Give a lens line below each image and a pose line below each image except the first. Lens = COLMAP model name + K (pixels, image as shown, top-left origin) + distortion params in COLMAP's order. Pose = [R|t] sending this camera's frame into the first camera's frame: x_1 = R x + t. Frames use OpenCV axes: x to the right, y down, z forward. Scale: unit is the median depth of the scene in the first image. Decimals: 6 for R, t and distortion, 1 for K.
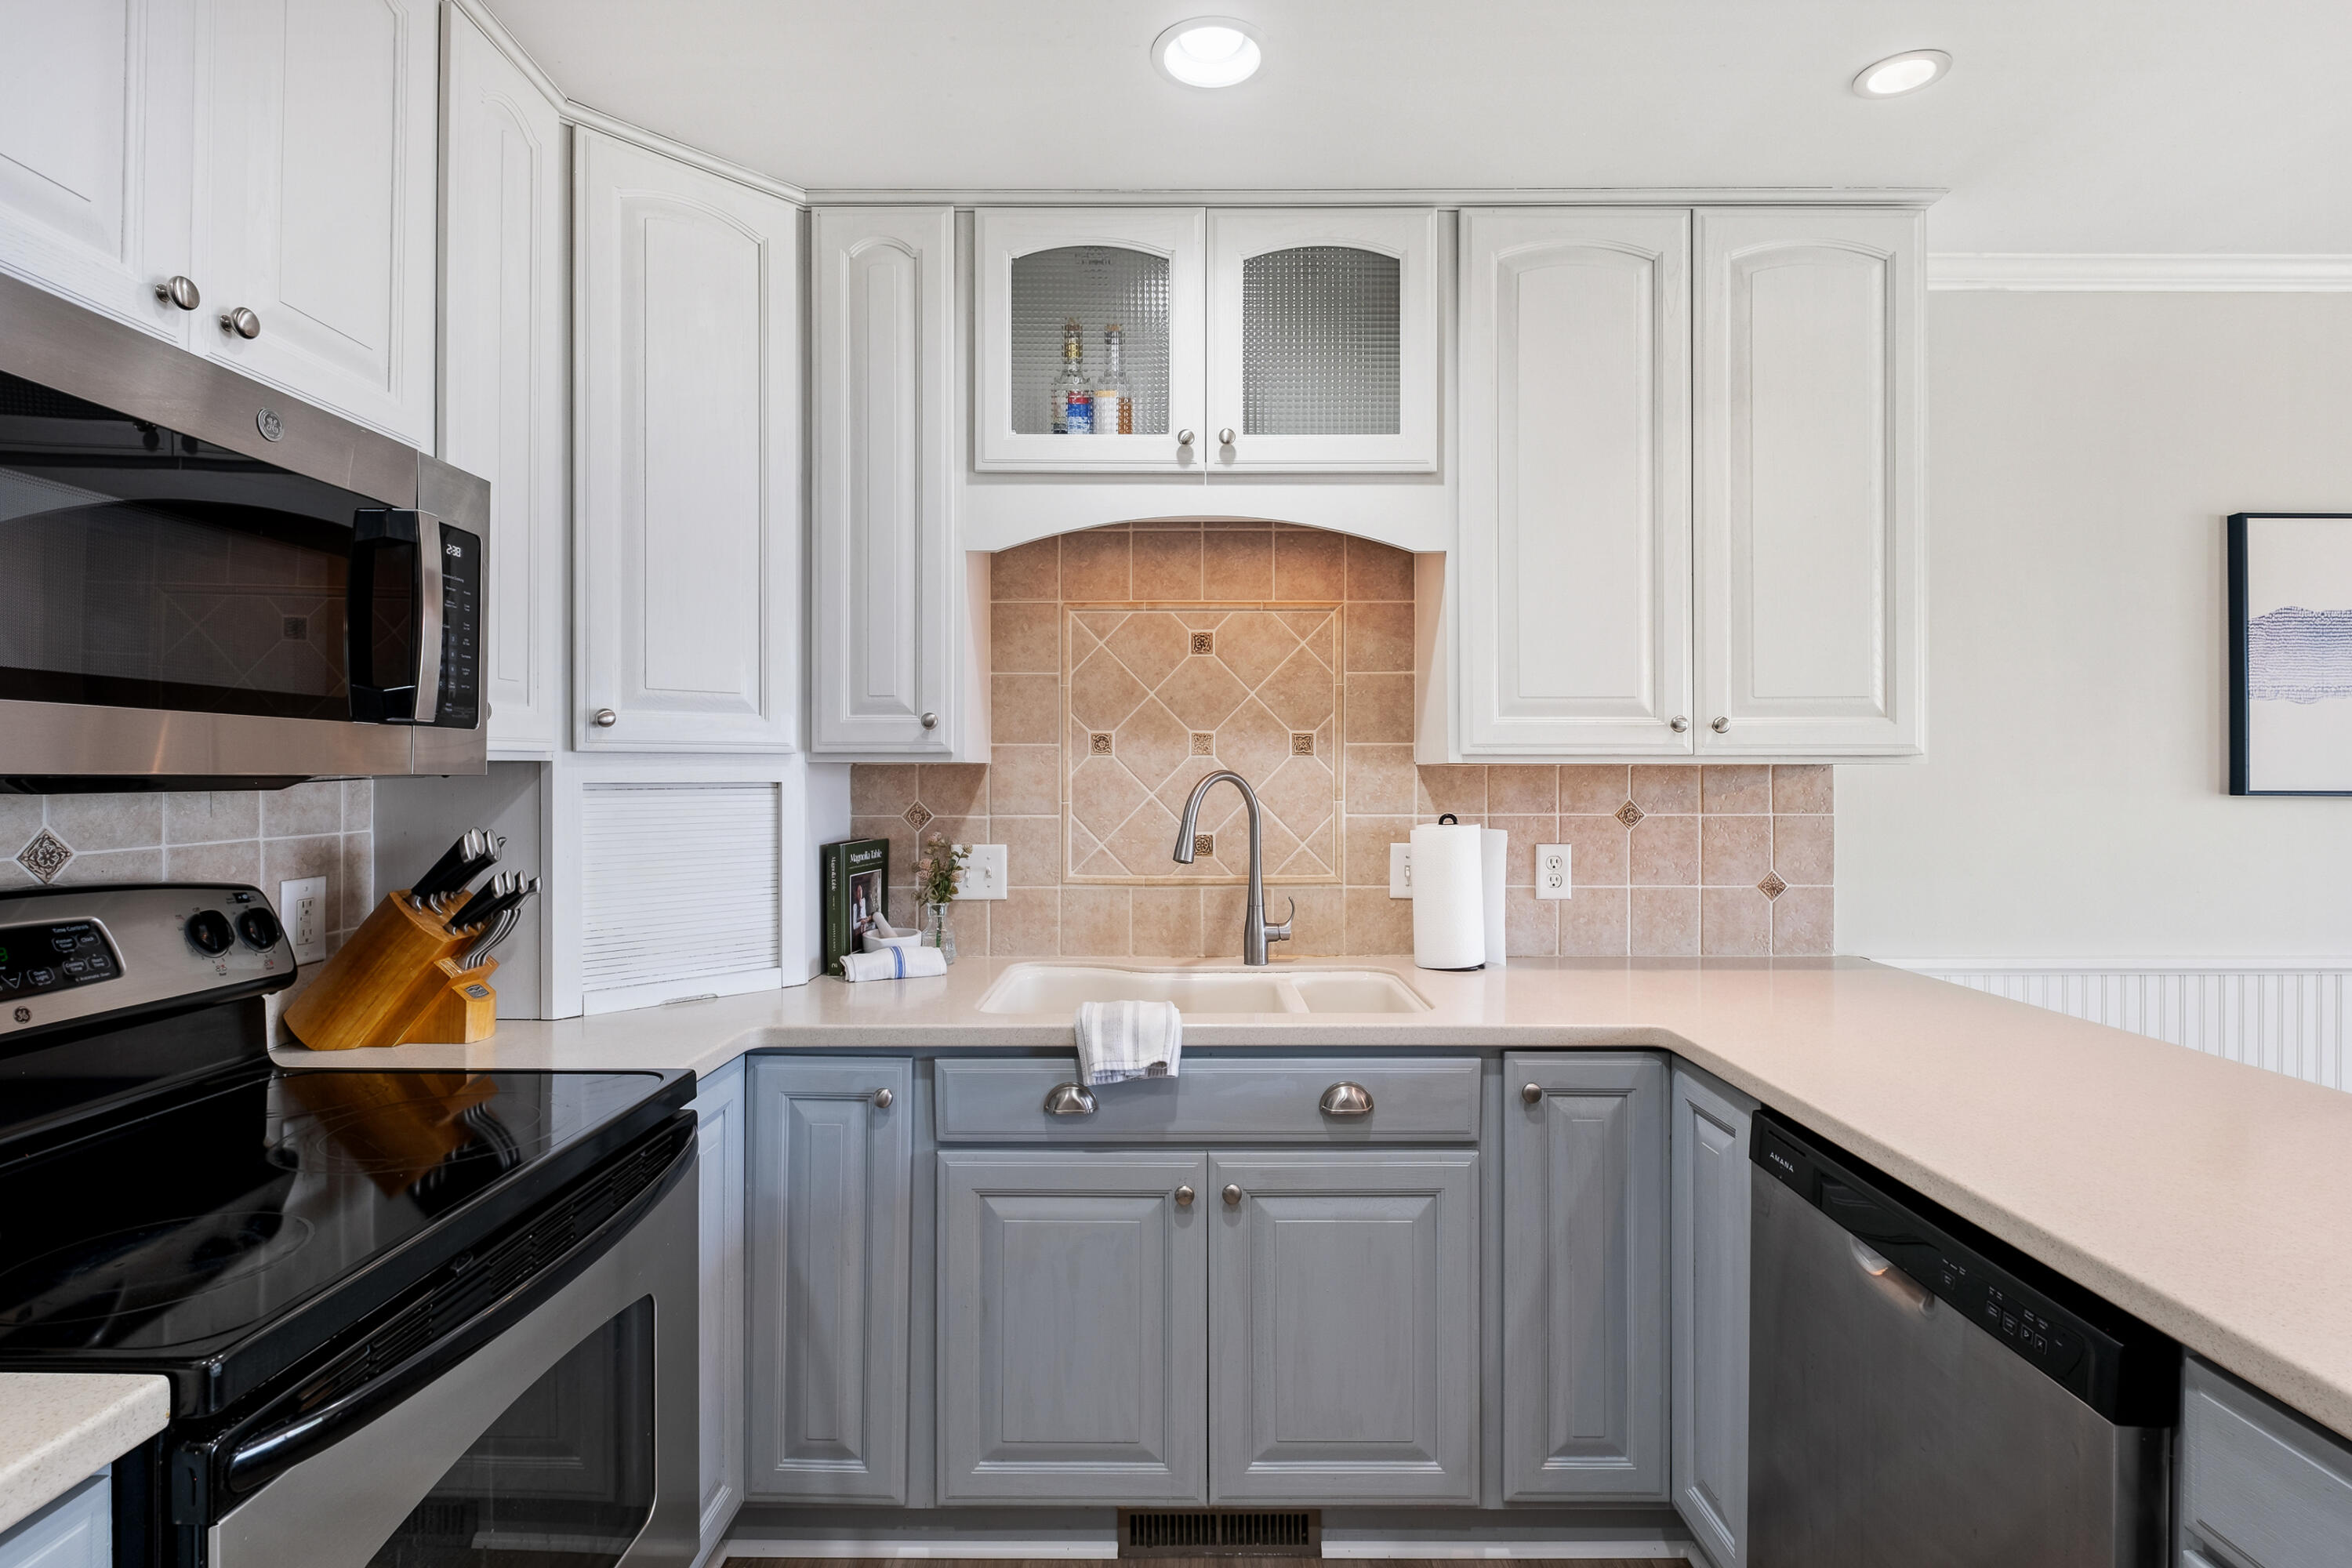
lens RADIAL K [[1113.7, 0, 1176.7], [0, 1113.7, 772.2], [0, 0, 1]] dist [-0.000488, -0.000735]
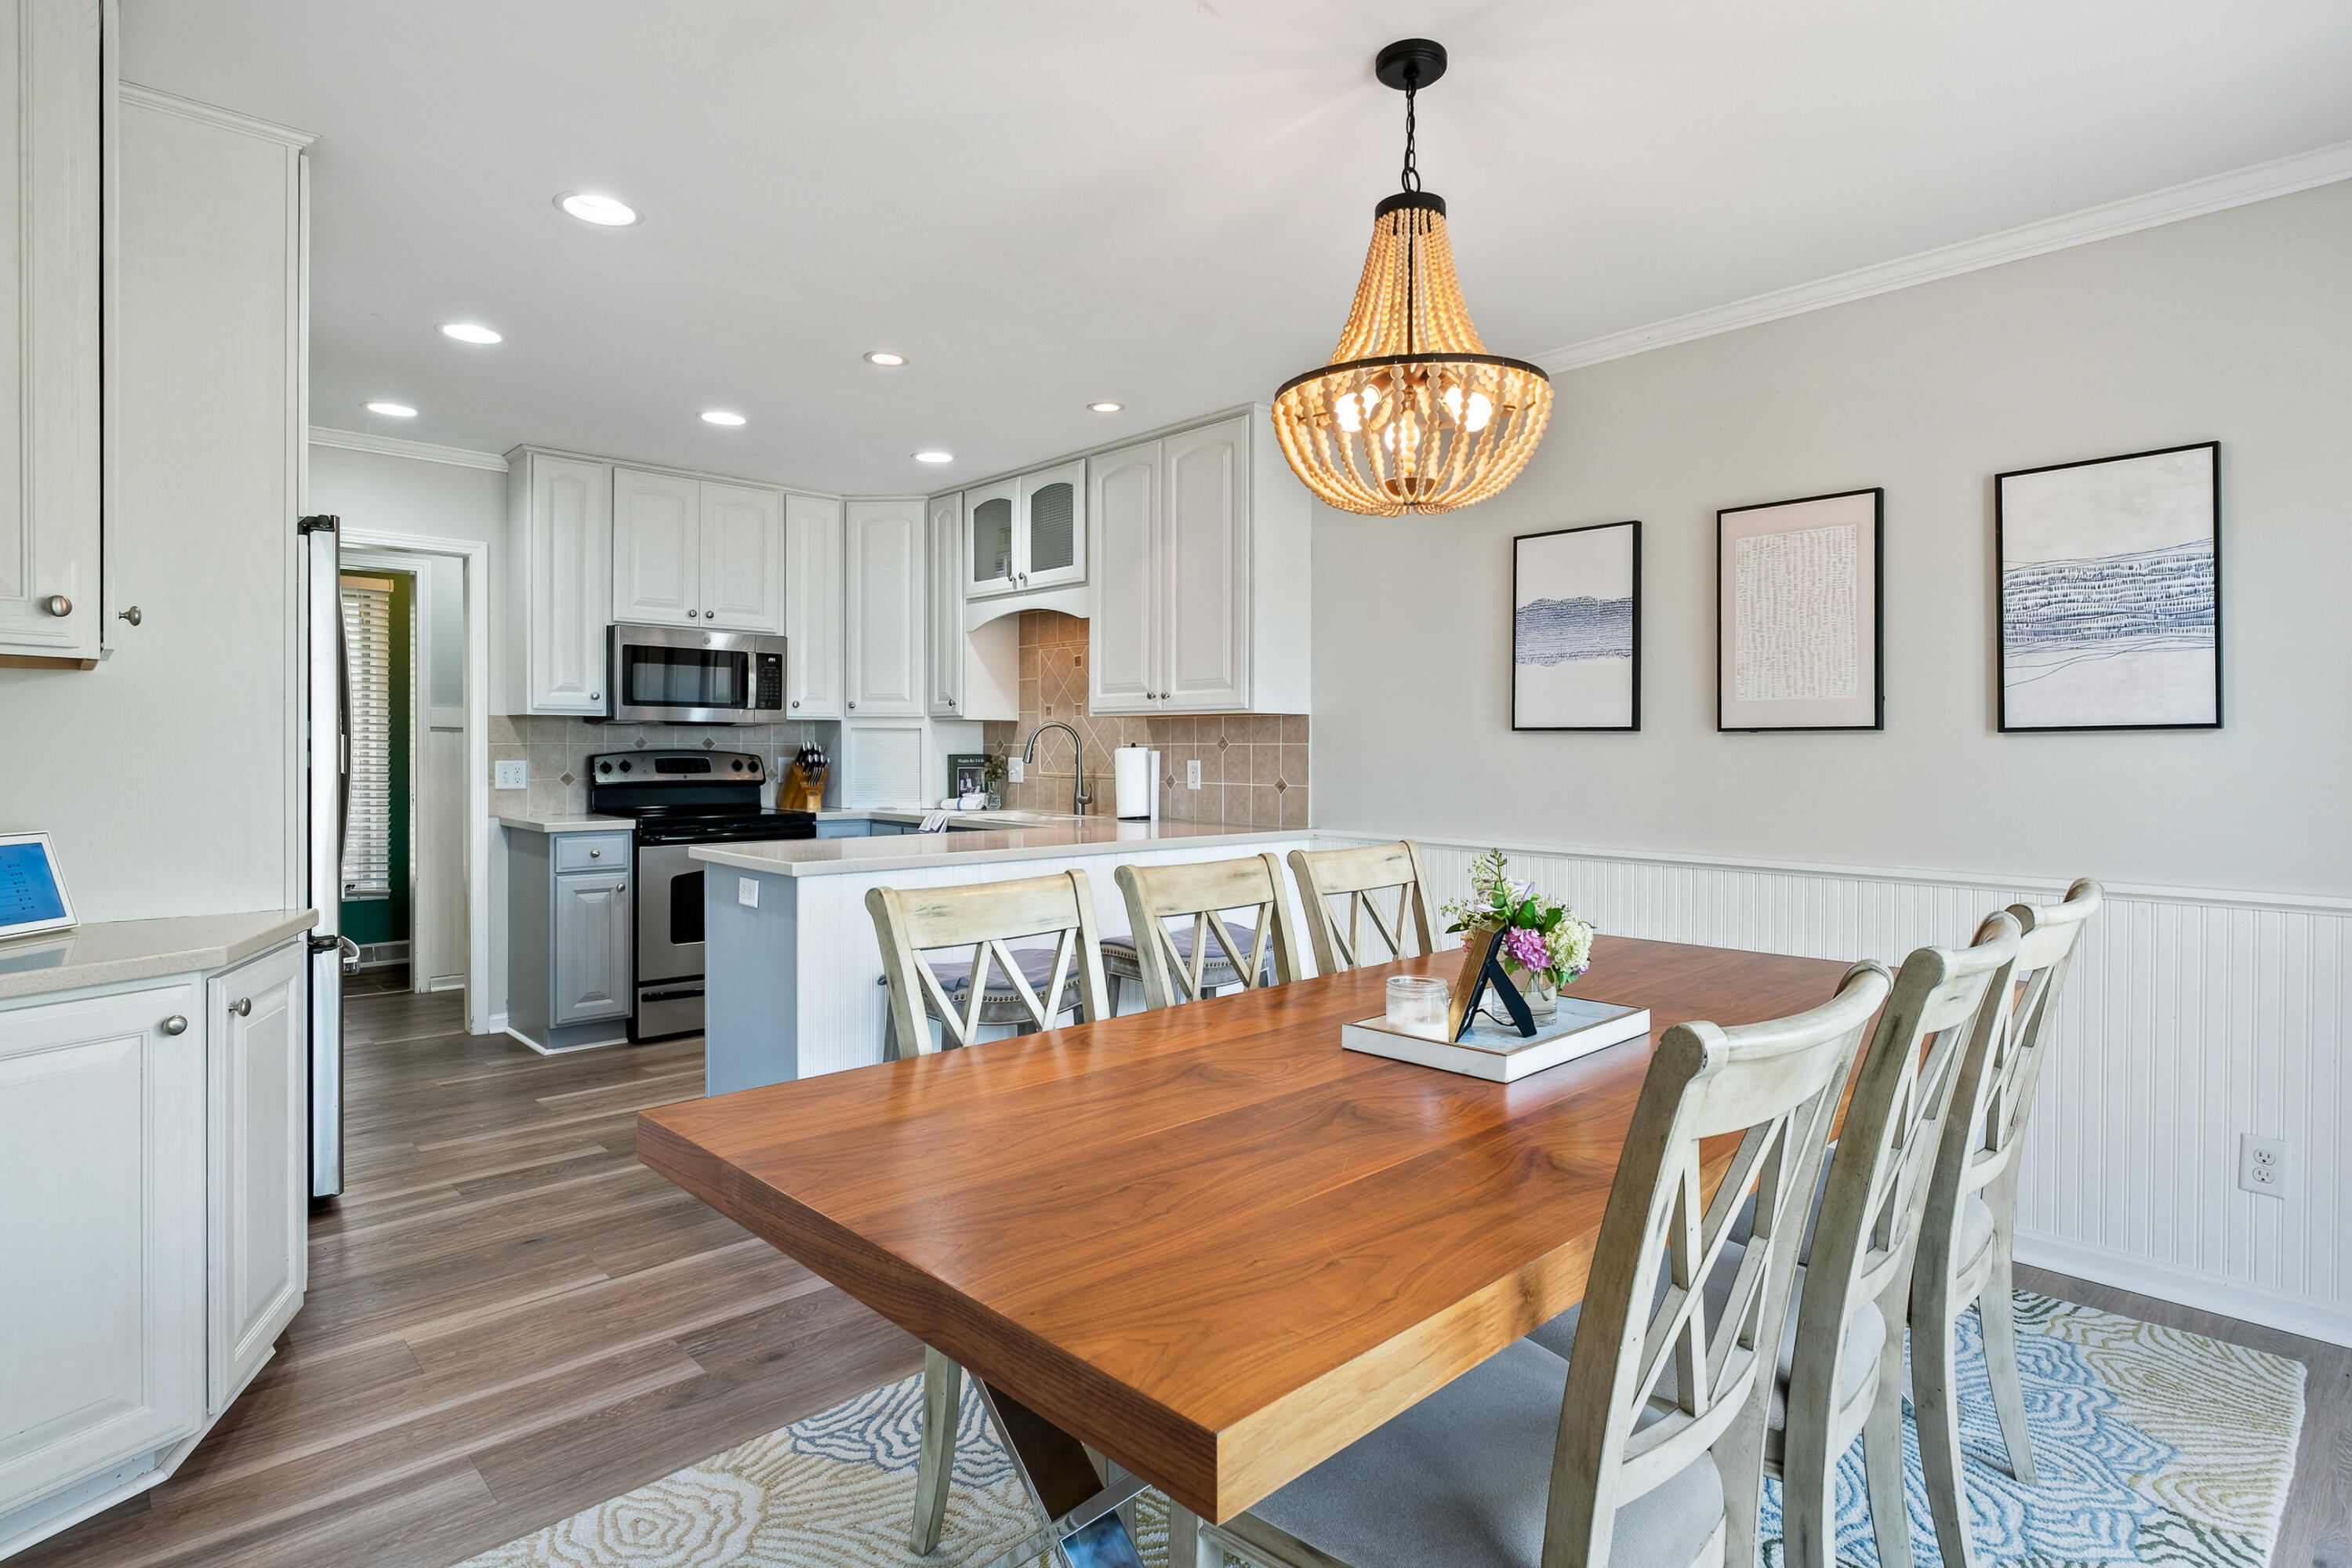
lens RADIAL K [[1198.3, 0, 1175.0], [0, 1198.3, 753.6], [0, 0, 1]] dist [-0.001897, -0.000225]
pose [[0.683348, 0.006162, -0.730067, 1.848731], [-0.004230, 0.999981, 0.004481, 0.047449], [0.730080, 0.000026, 0.683361, -0.409712]]
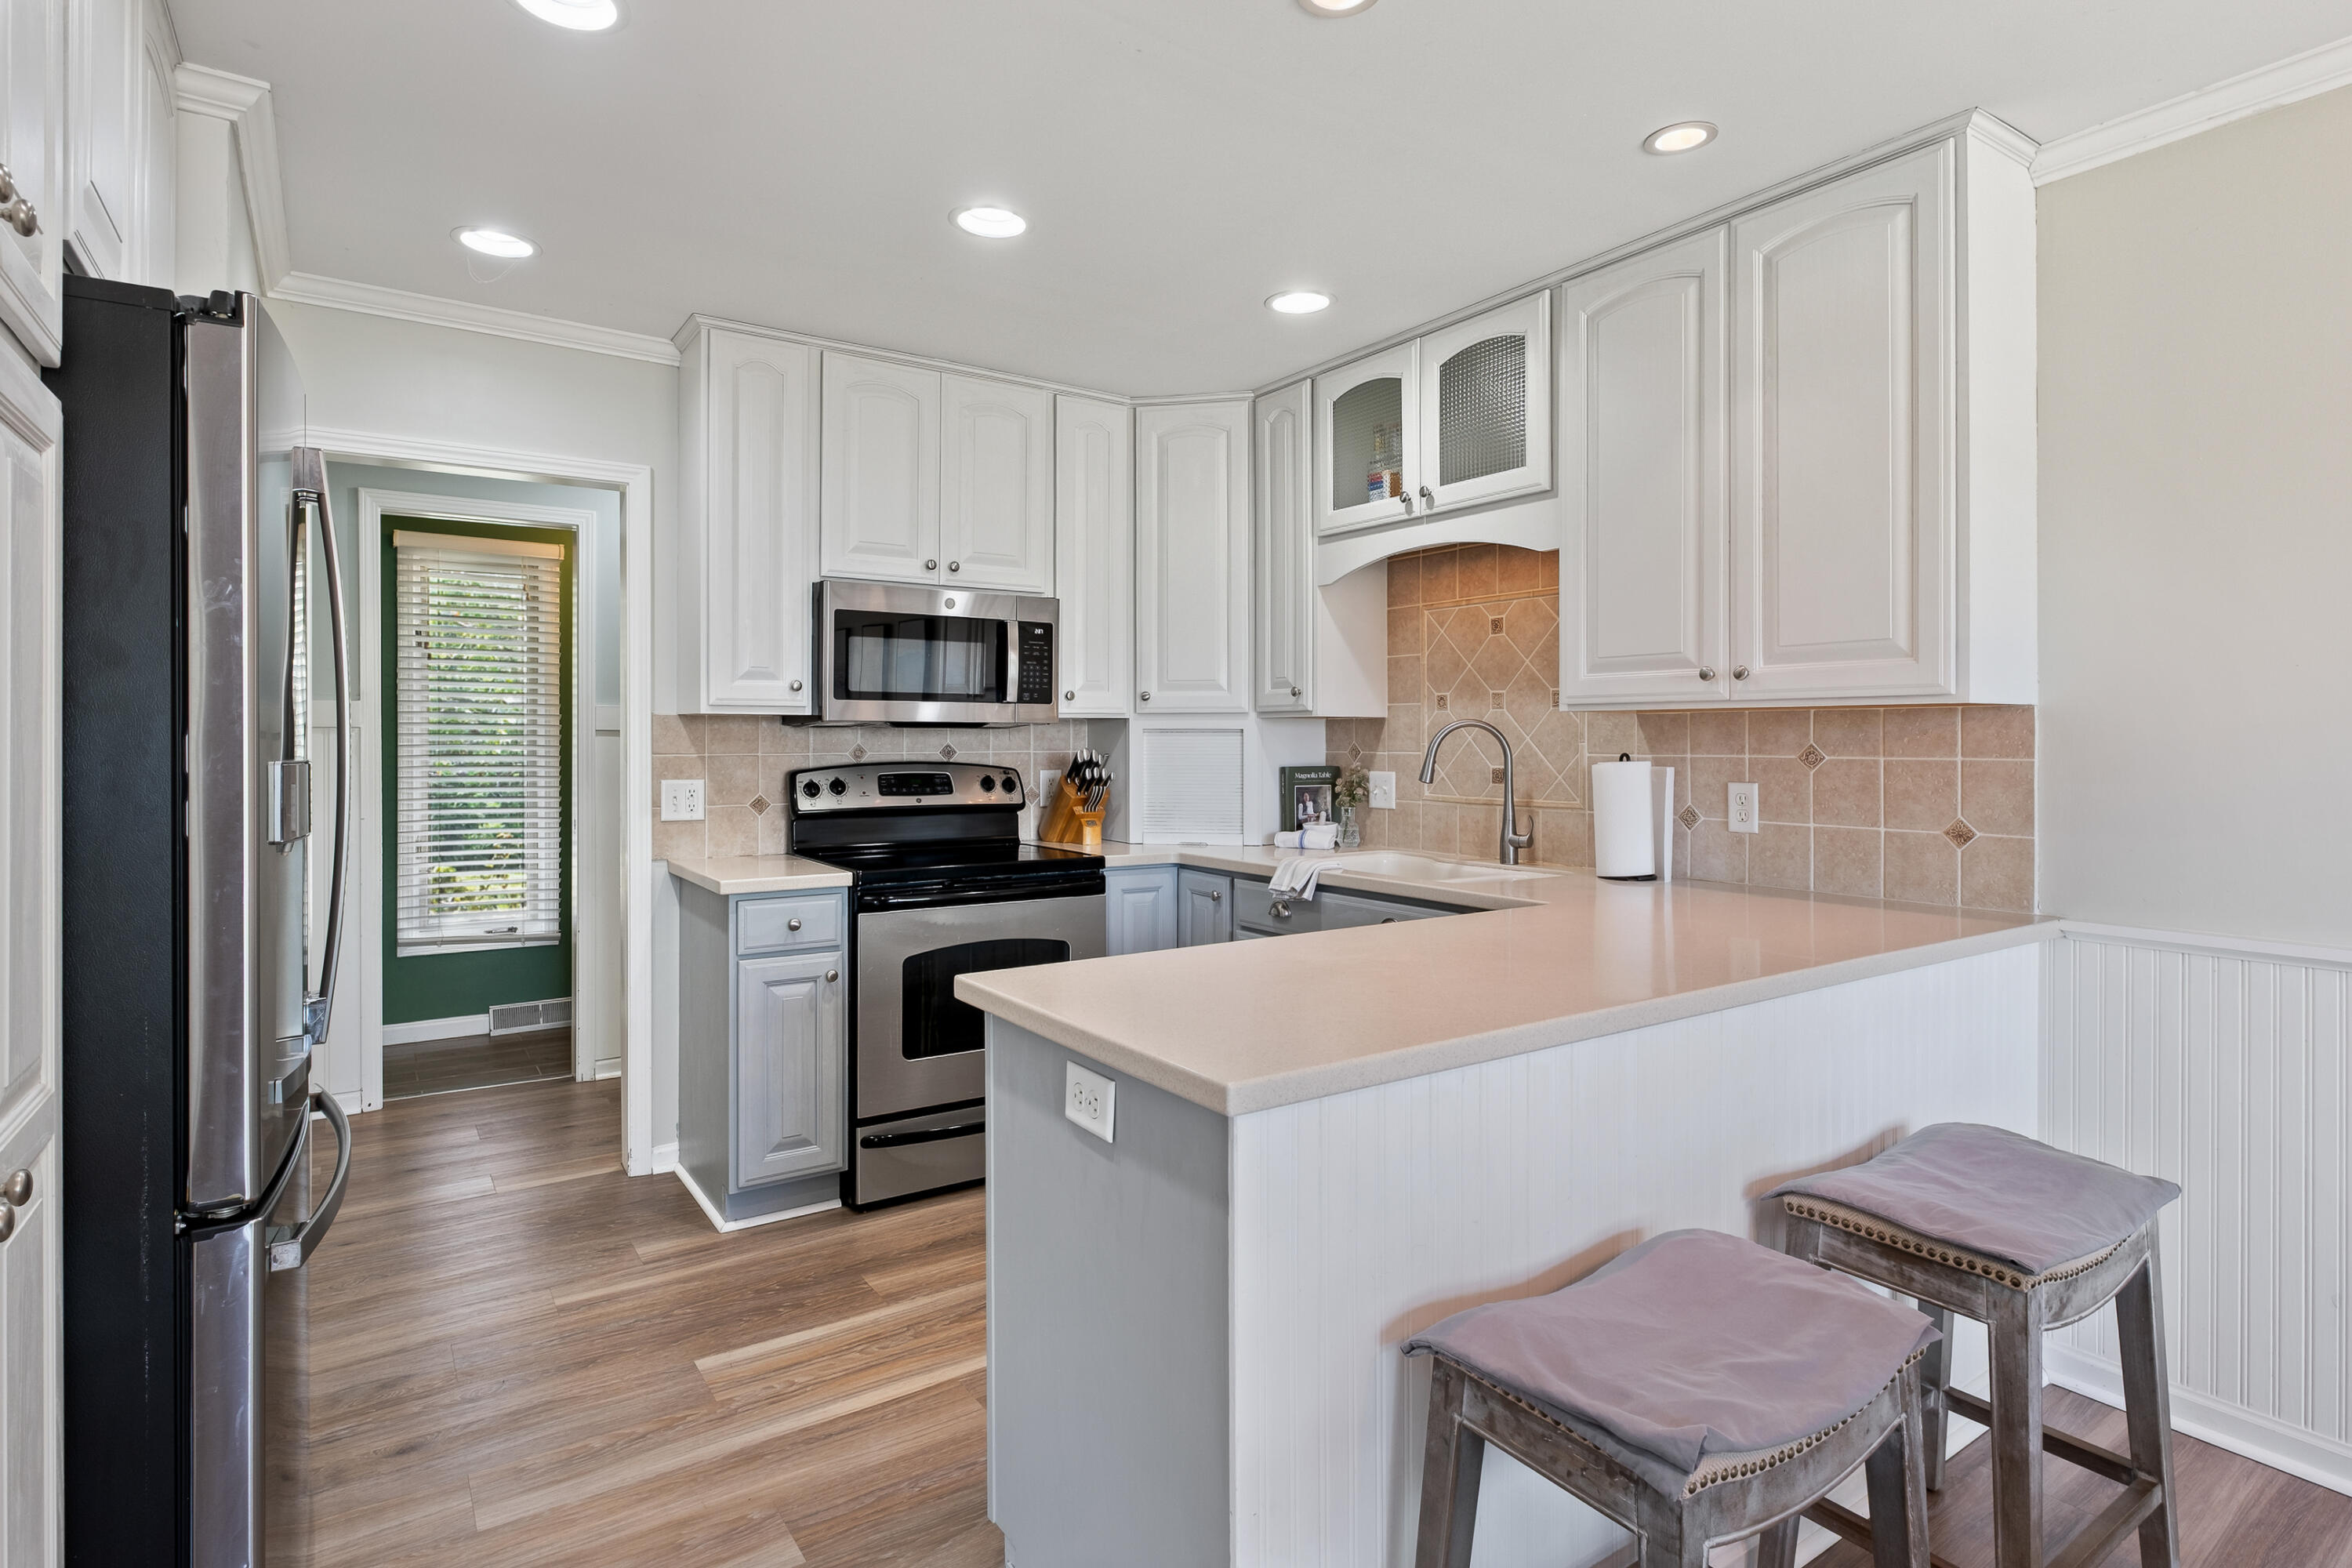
lens RADIAL K [[1196.4, 0, 1181.0], [0, 1196.4, 738.4], [0, 0, 1]] dist [-0.002142, -0.000954]
pose [[0.565649, 0.000118, -0.824646, 1.040497], [-0.001358, 0.999999, -0.000789, 0.023023], [0.824645, 0.001566, 0.565648, -0.139634]]
